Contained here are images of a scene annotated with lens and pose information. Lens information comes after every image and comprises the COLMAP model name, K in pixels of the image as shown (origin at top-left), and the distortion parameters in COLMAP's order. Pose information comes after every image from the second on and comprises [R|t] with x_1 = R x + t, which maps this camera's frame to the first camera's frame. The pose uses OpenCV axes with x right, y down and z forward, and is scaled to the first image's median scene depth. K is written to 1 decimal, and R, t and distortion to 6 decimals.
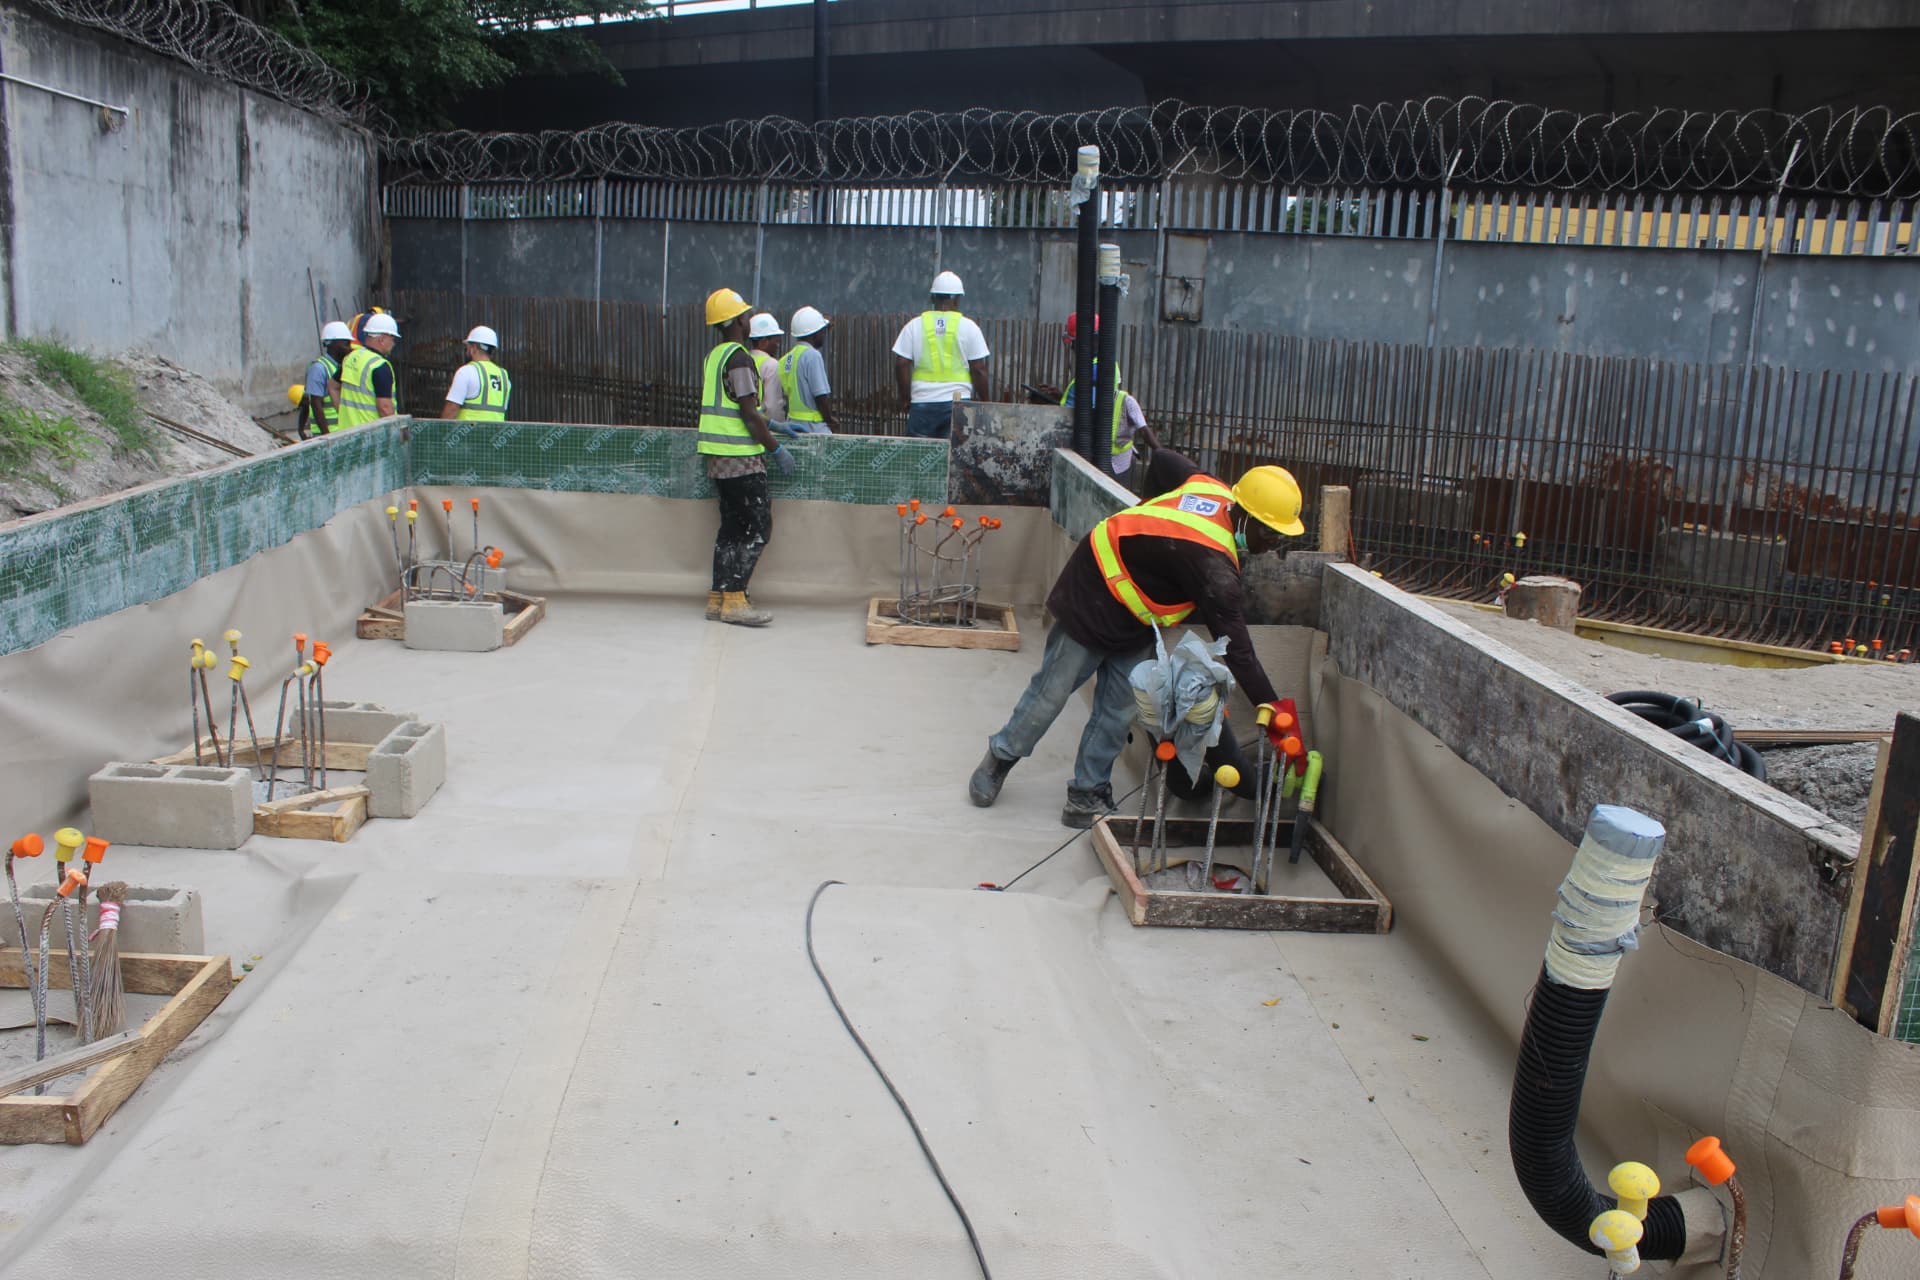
lens RADIAL K [[1599.1, 0, 963.2], [0, 1599.1, 658.2], [0, 0, 1]] dist [-0.170699, 0.153018]
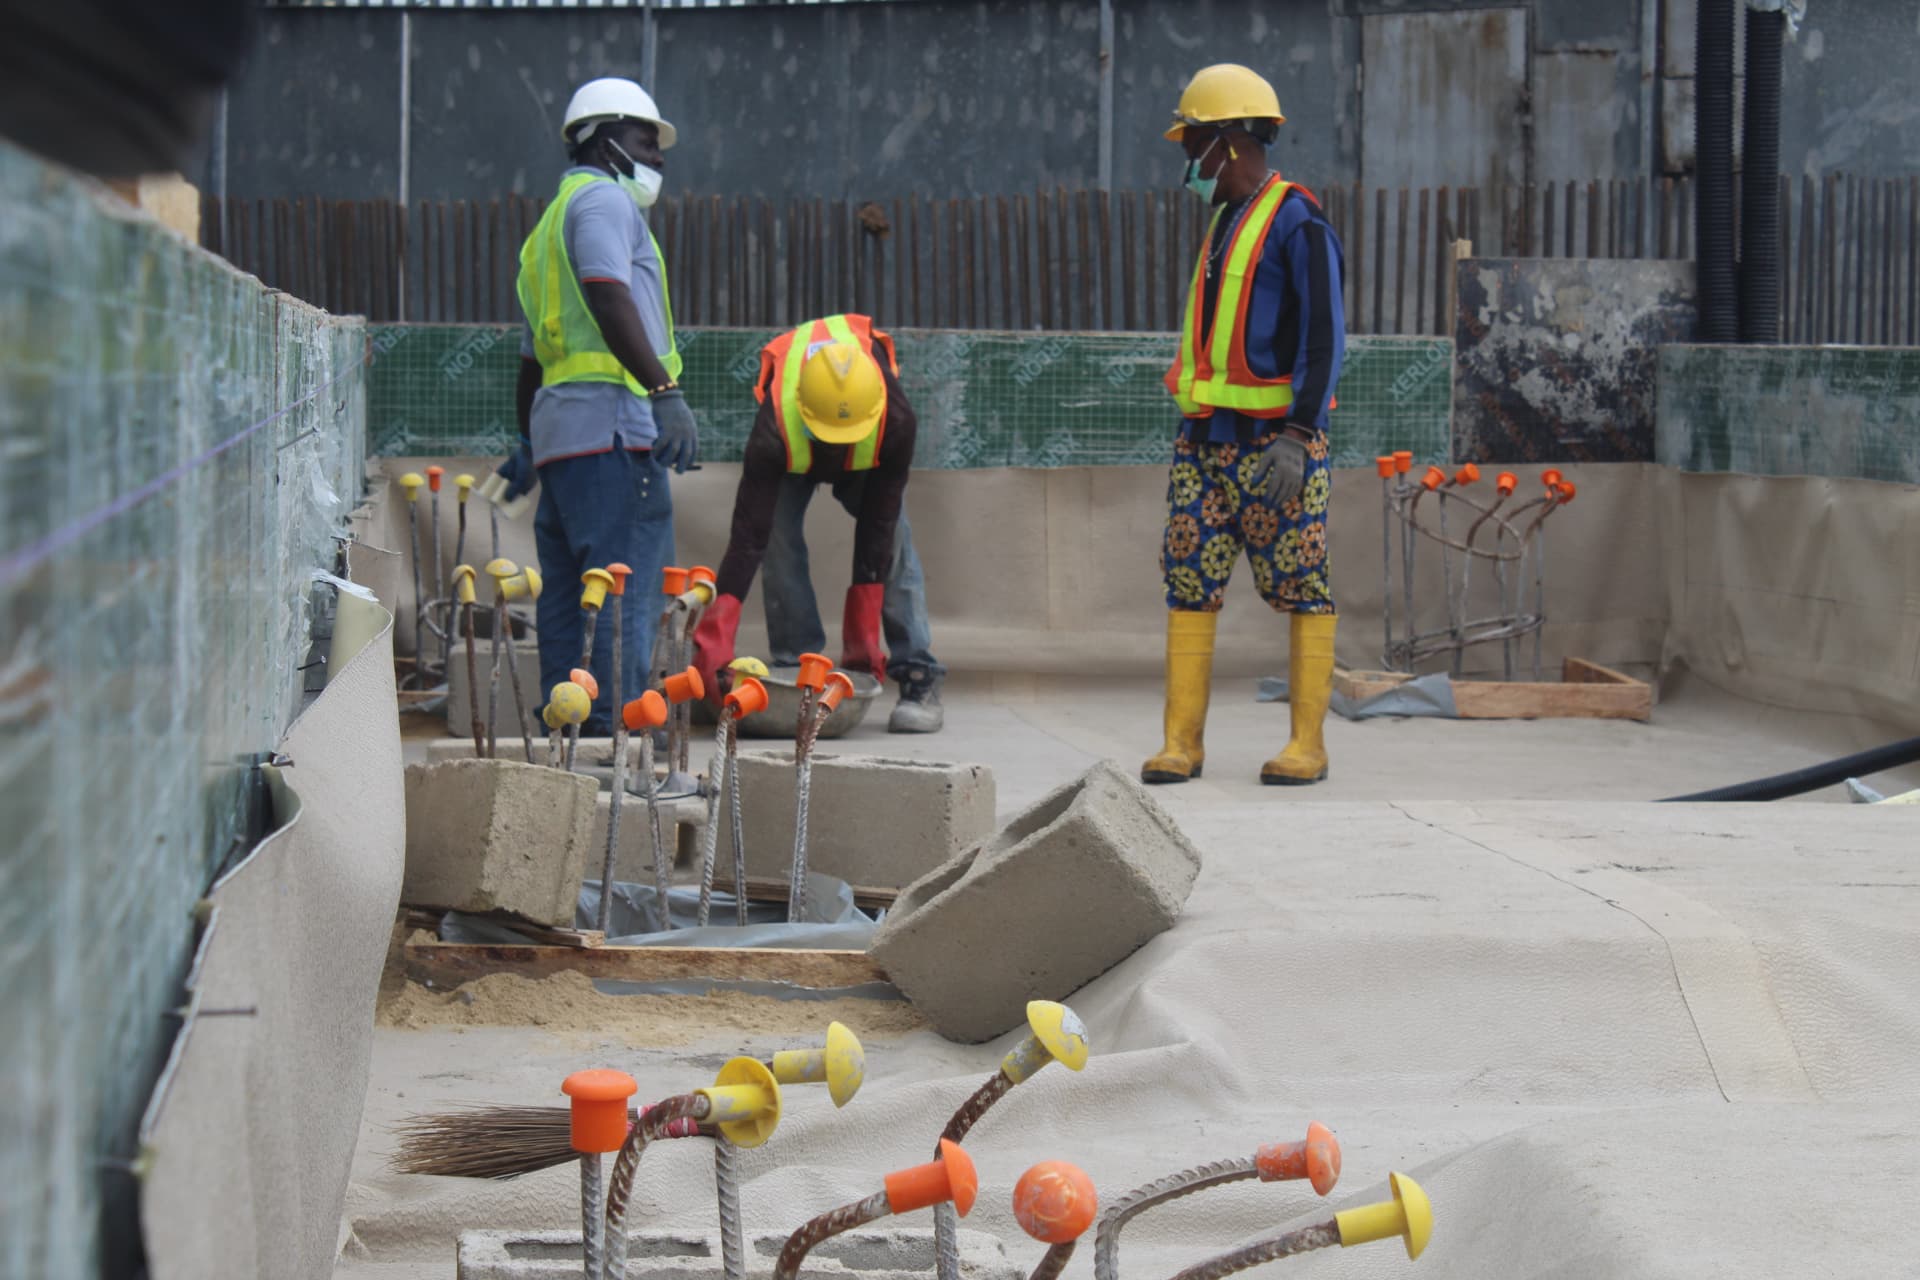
lens RADIAL K [[4590.3, 0, 960.0], [0, 4590.3, 640.0], [0, 0, 1]] dist [0.077691, 0.390175]
pose [[0.997921, -0.042927, 0.048074, -0.235621], [0.049677, 0.987530, -0.149387, 0.164924], [-0.041062, 0.151464, 0.987609, -0.404362]]
